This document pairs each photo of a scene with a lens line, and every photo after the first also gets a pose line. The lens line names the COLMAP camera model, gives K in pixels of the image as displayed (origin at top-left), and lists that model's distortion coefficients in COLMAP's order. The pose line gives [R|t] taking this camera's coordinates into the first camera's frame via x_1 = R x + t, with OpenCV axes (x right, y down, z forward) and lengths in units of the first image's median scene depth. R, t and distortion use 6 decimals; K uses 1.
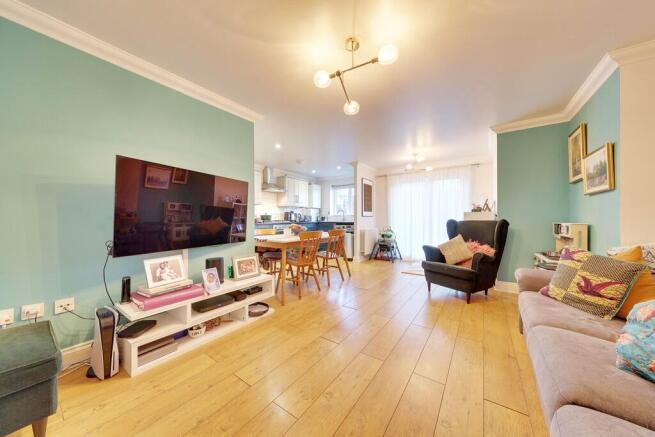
lens RADIAL K [[221.8, 0, 326.8], [0, 221.8, 220.3], [0, 0, 1]] dist [0.012775, 0.000048]
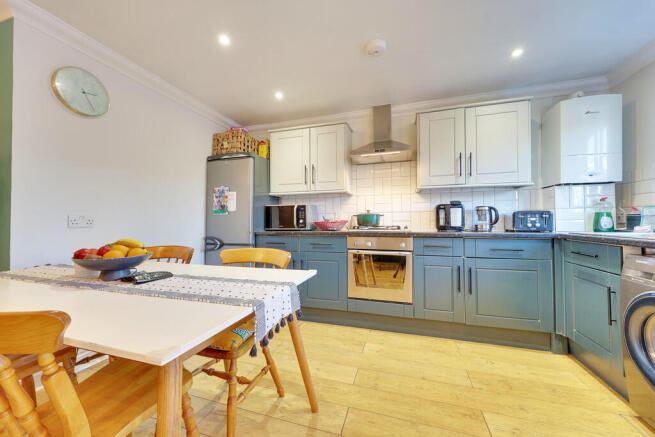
lens RADIAL K [[249.4, 0, 325.8], [0, 249.4, 218.6], [0, 0, 1]] dist [0.002839, 0.000292]
pose [[0.294021, -0.009341, -0.955753, 0.177875], [-0.003725, 0.999933, -0.010919, -0.007846], [0.955792, 0.006771, 0.293966, 0.715602]]
